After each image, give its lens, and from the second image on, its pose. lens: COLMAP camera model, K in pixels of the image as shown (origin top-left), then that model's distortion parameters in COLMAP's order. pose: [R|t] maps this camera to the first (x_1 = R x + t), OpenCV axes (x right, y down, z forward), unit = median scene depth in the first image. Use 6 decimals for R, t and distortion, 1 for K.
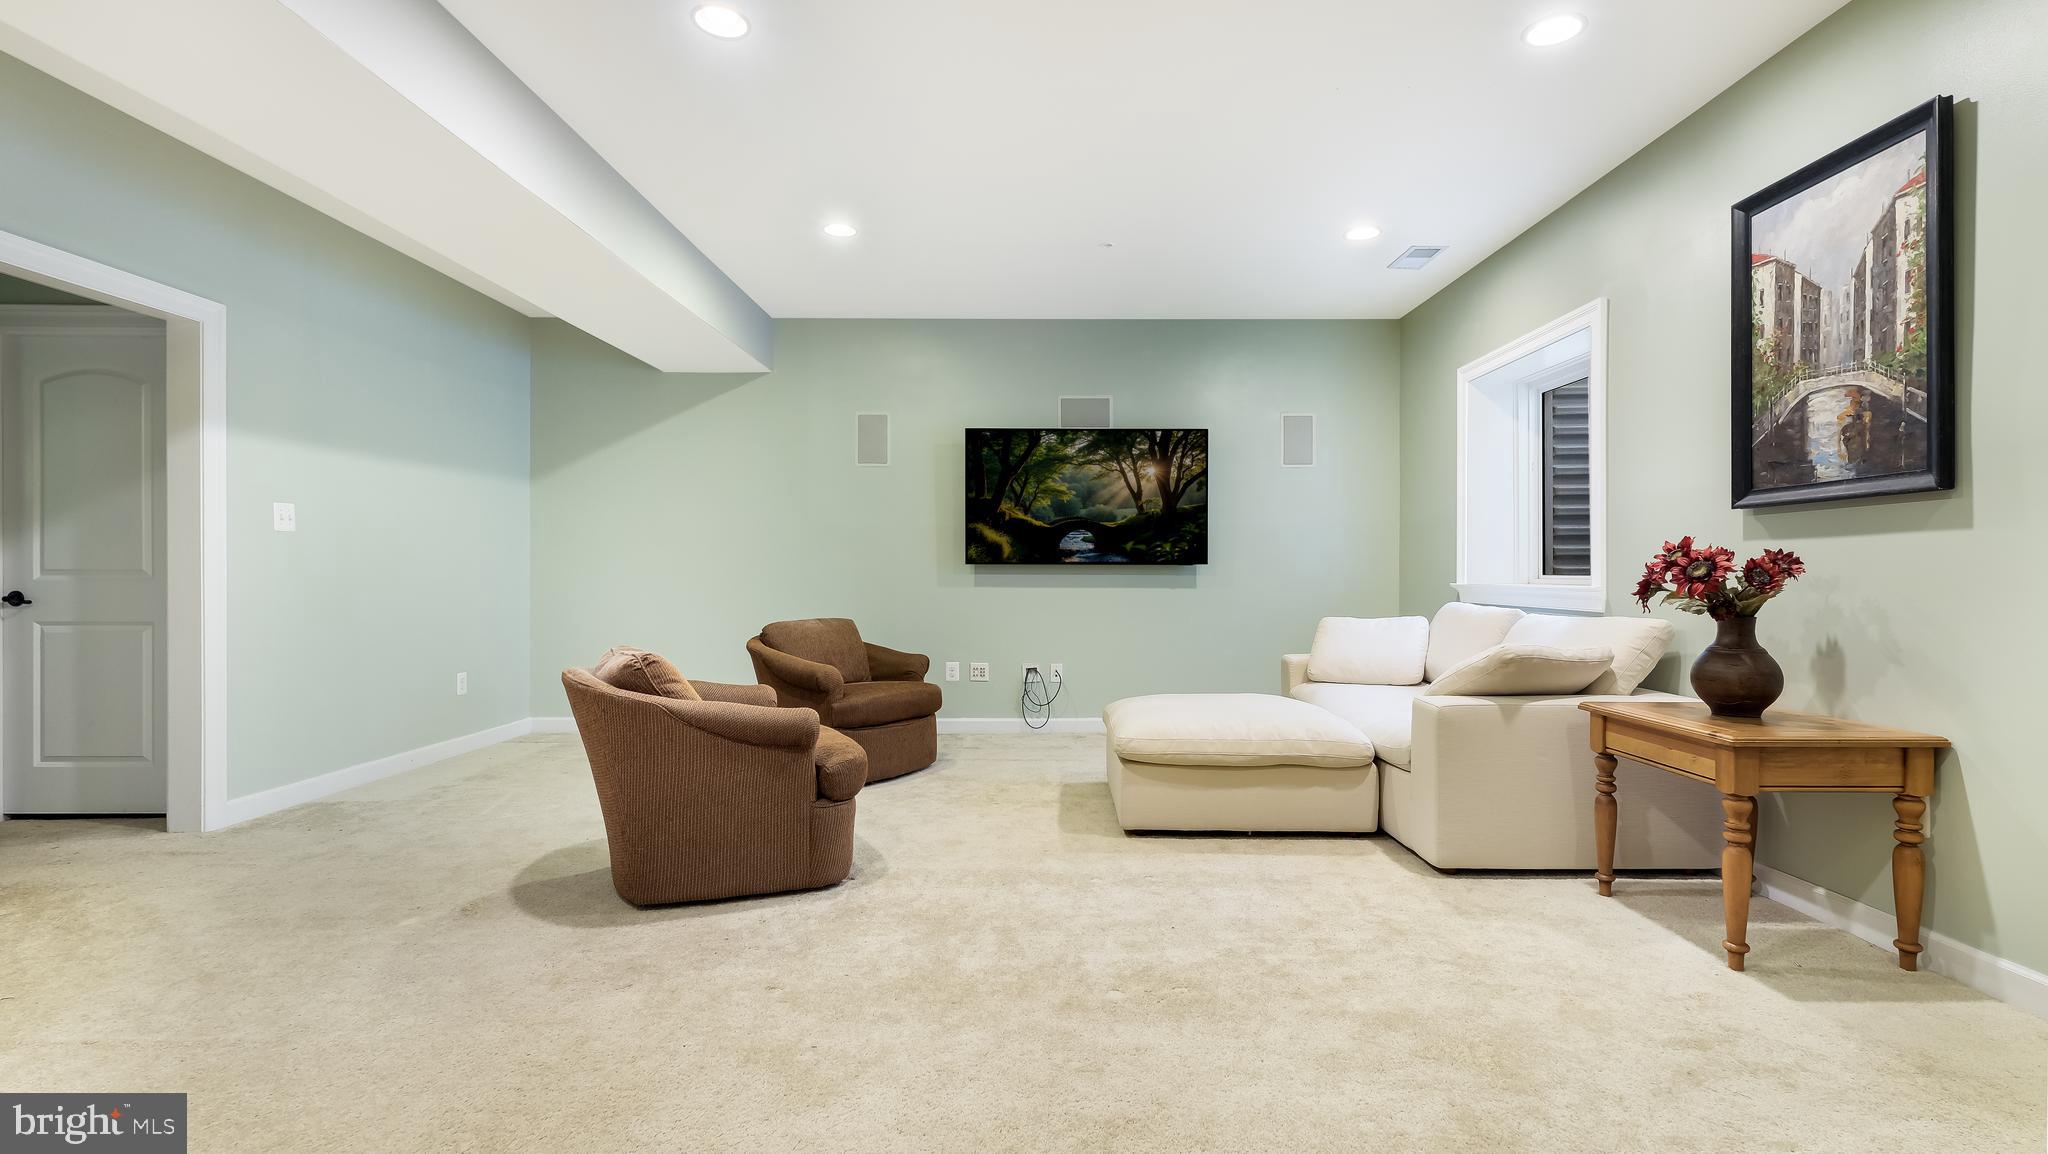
lens RADIAL K [[965.9, 0, 1026.9], [0, 965.9, 572.8], [0, 0, 1]] dist [-0.000393, 0.000199]
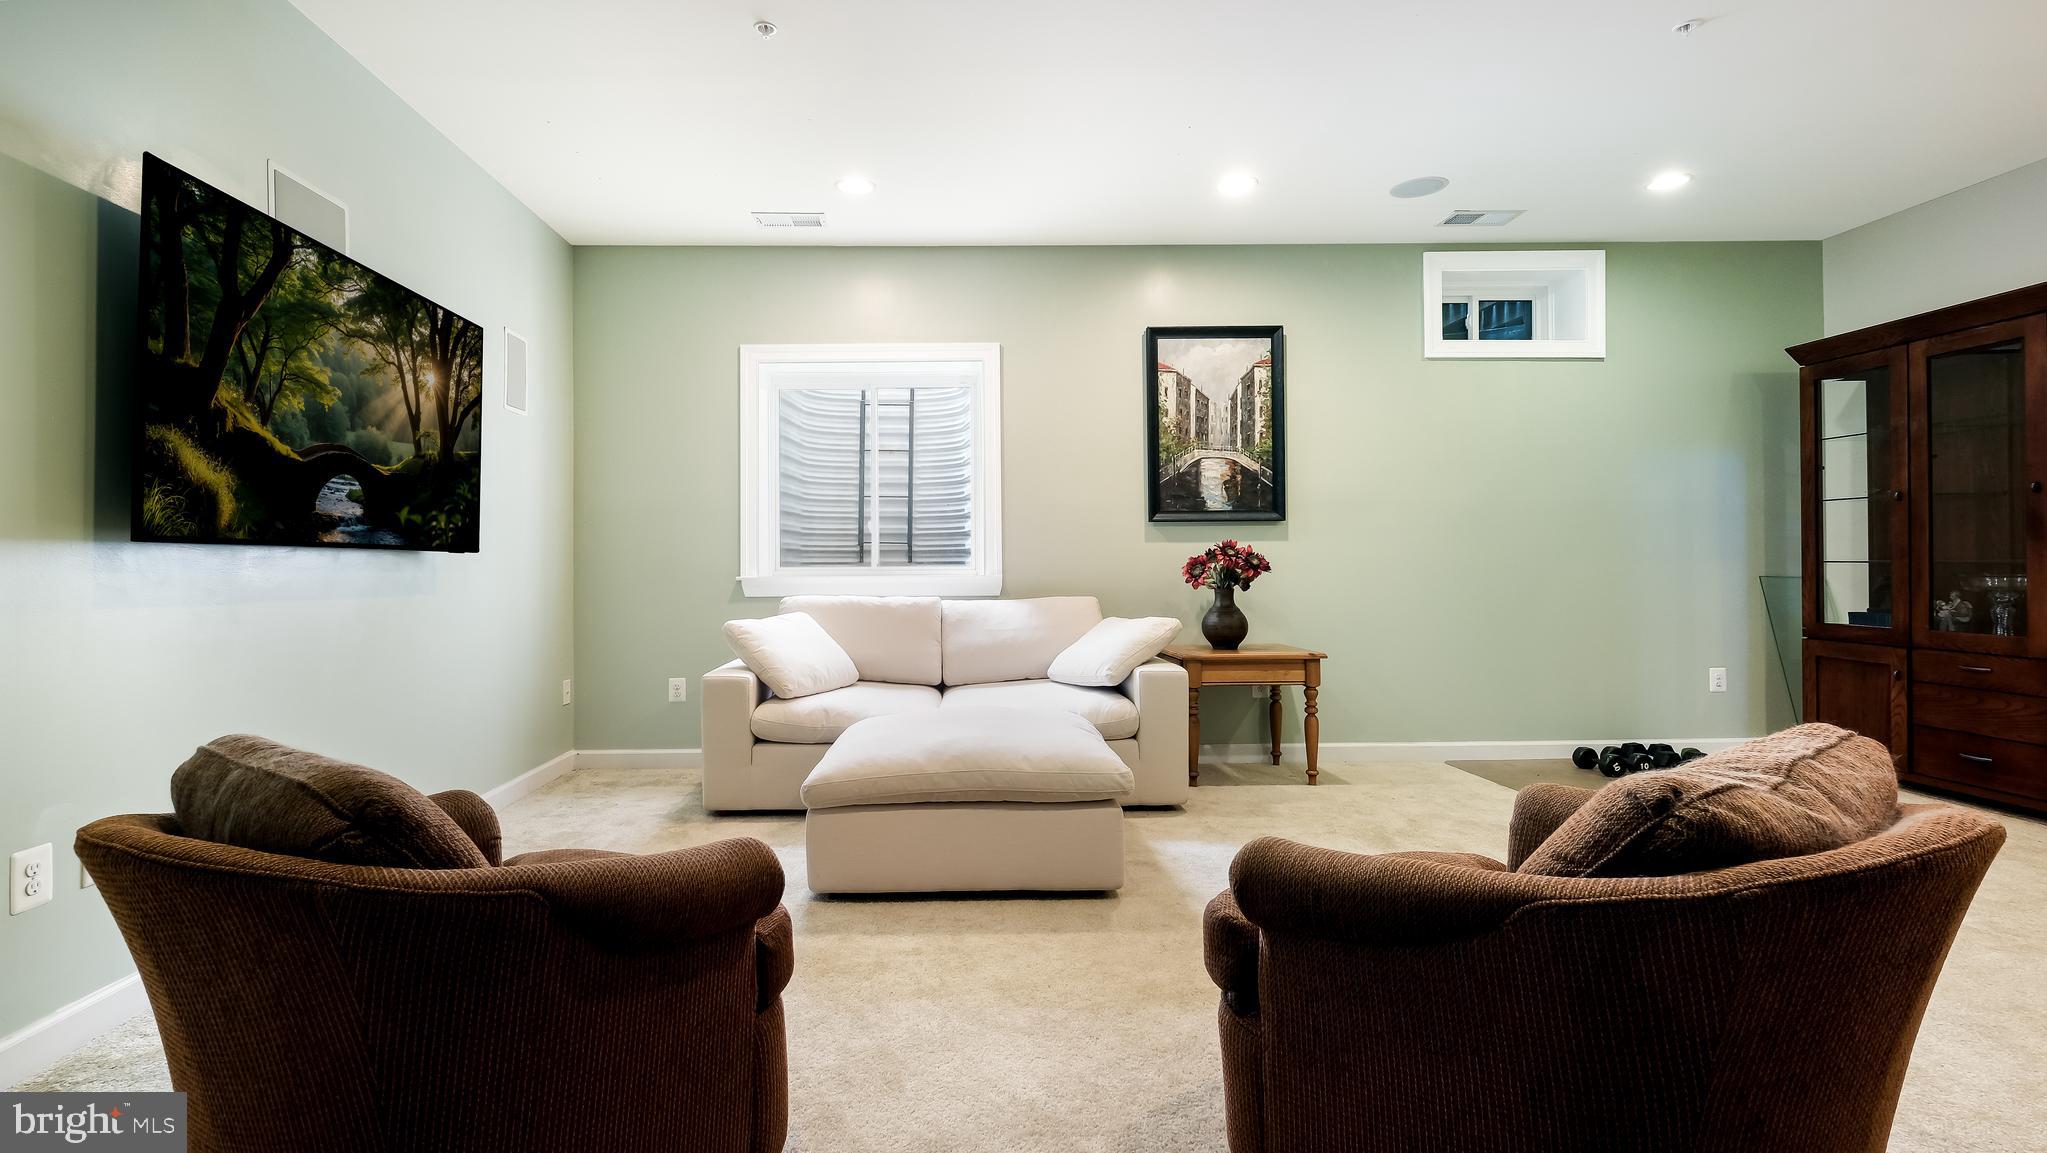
lens RADIAL K [[981.1, 0, 956.5], [0, 981.1, 556.4], [0, 0, 1]] dist [-0.000244, -0.000018]
pose [[-0.062061, 0.009106, 0.998031, -0.619831], [0.007661, 0.999933, -0.008647, 0.000596], [-0.998043, 0.007109, -0.062127, 1.062316]]
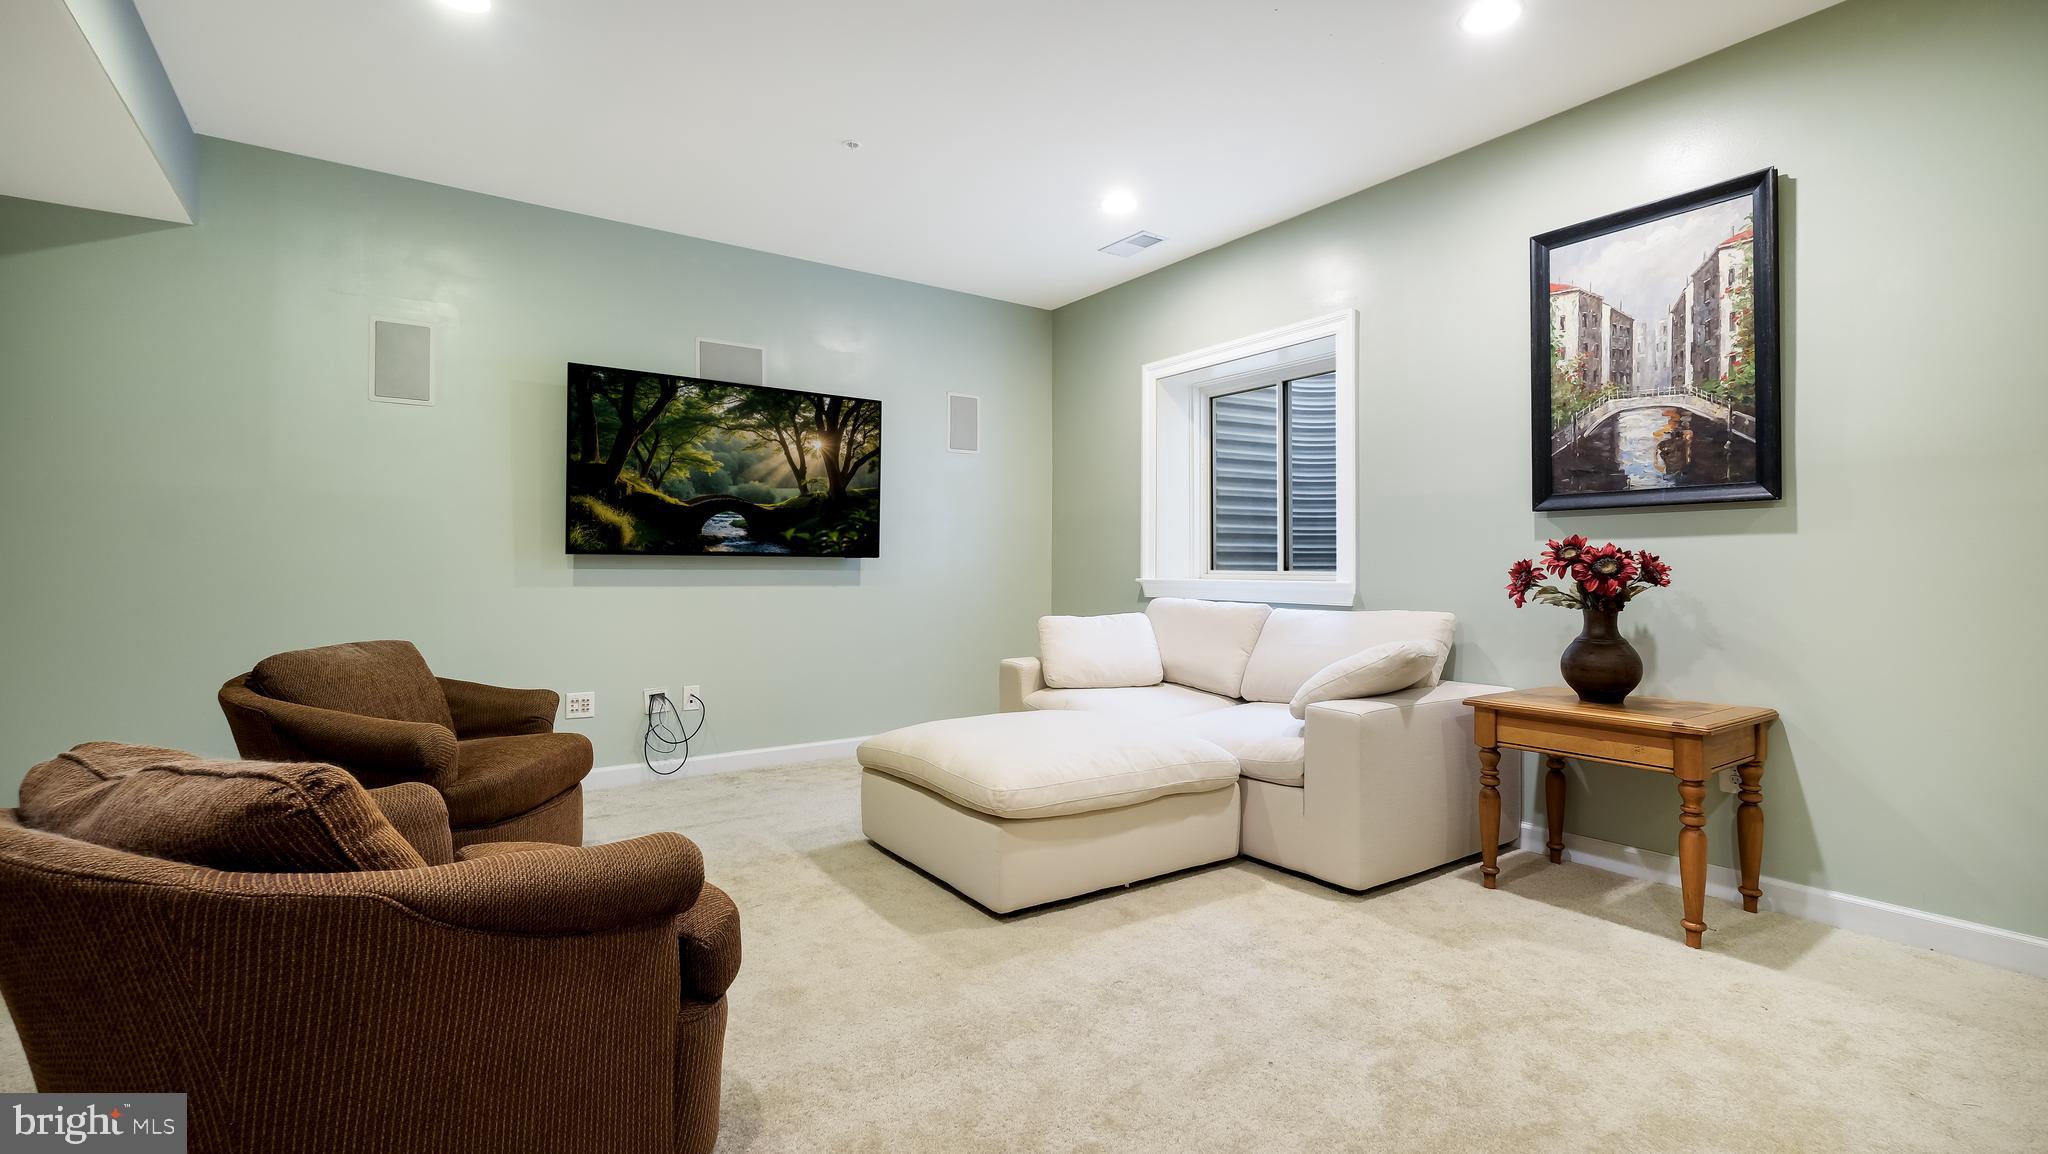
lens RADIAL K [[922.5, 0, 1028.1], [0, 922.5, 556.4], [0, 0, 1]] dist [-0.000447, -0.000464]
pose [[0.811184, 0.010205, 0.584702, -0.265555], [-0.002762, 0.999903, -0.013621, 0.000985], [-0.584784, 0.009434, 0.811134, 0.364315]]
